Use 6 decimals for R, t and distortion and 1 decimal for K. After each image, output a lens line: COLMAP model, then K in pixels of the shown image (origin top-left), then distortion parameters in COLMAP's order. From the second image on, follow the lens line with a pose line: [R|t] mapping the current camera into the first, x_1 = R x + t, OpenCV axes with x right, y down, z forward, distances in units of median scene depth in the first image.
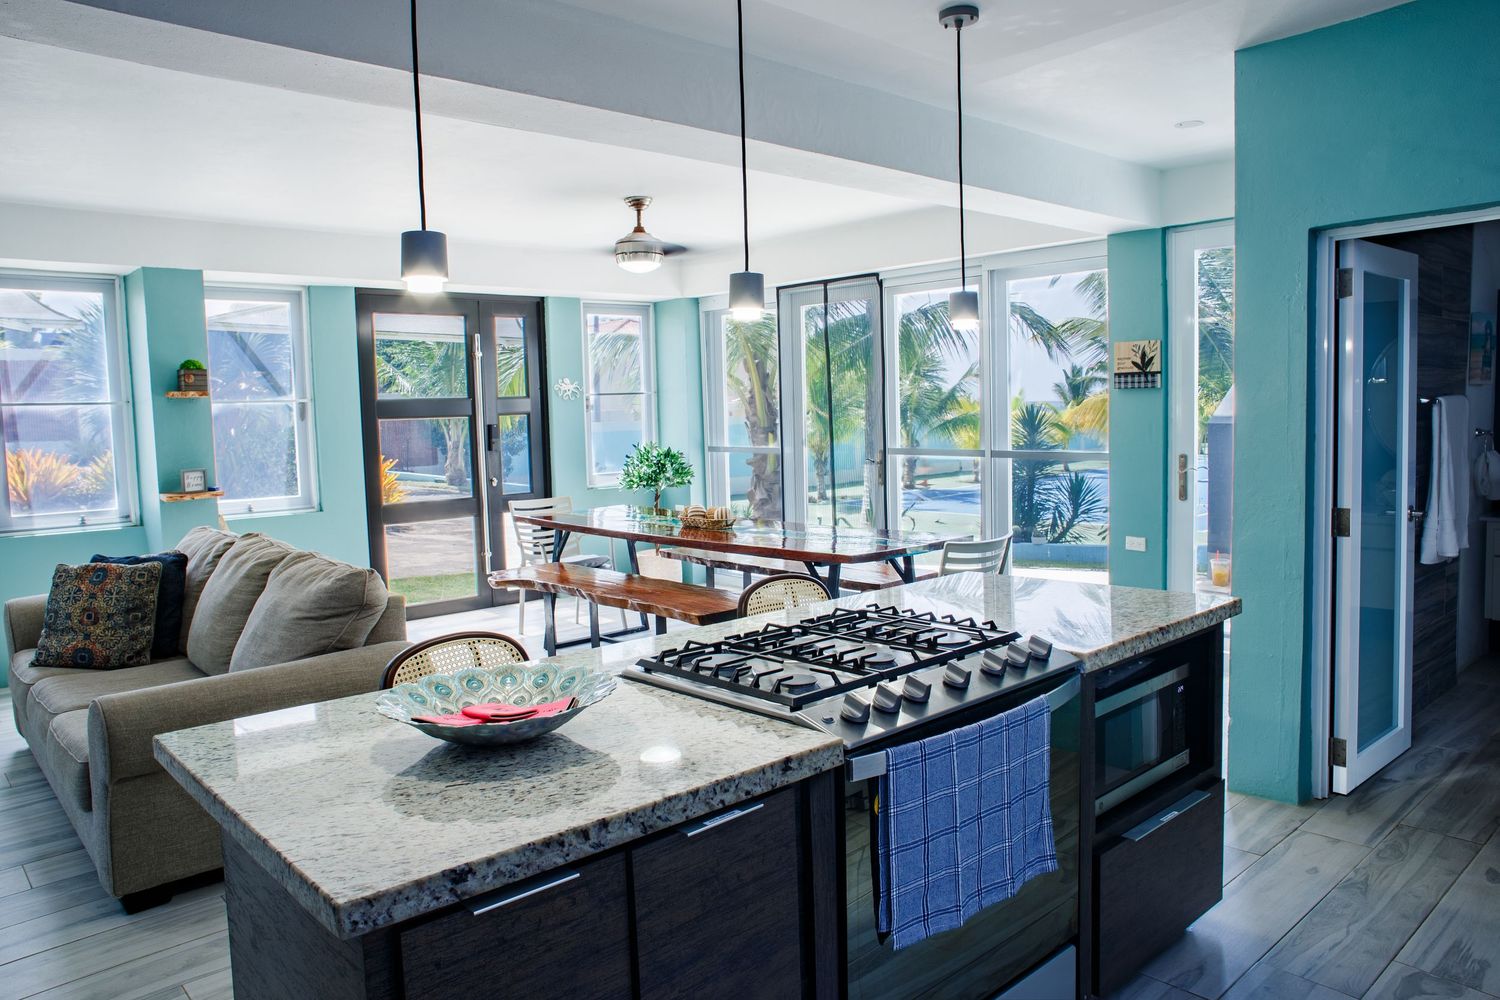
lens RADIAL K [[1049.2, 0, 731.7], [0, 1049.2, 491.7], [0, 0, 1]] dist [-0.134527, 0.141657]
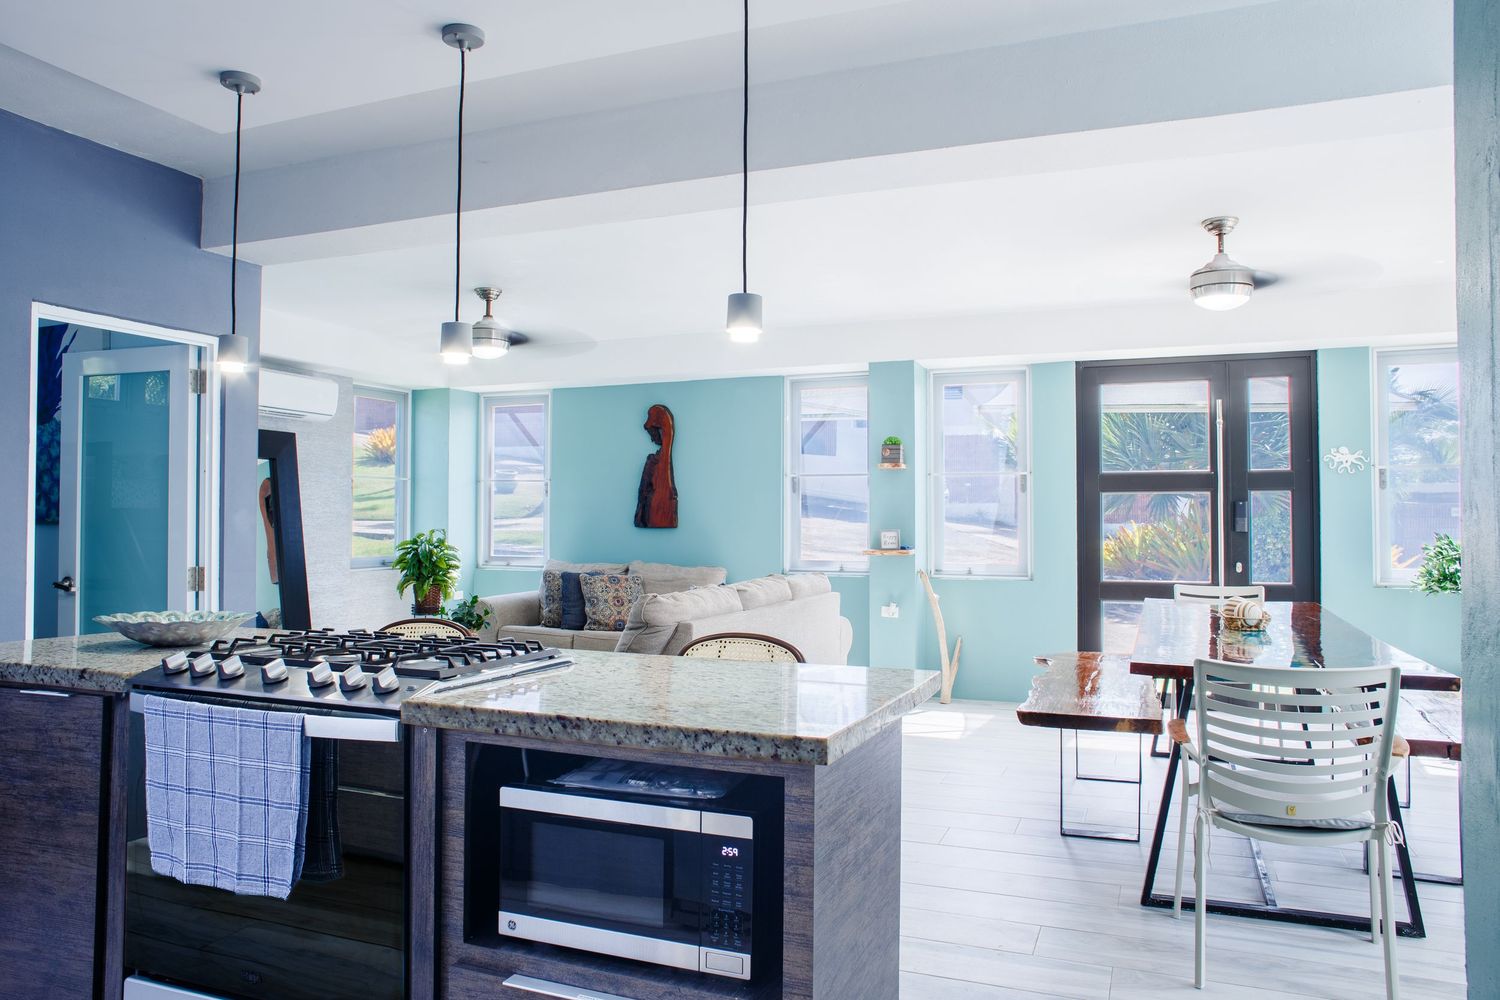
lens RADIAL K [[1049.2, 0, 731.7], [0, 1049.2, 491.7], [0, 0, 1]] dist [-0.134527, 0.141657]
pose [[0.434240, 0.002784, -0.900793, 0.456709], [-0.086327, 0.995521, -0.038538, -0.003658], [0.896651, 0.094498, 0.432535, 0.312036]]
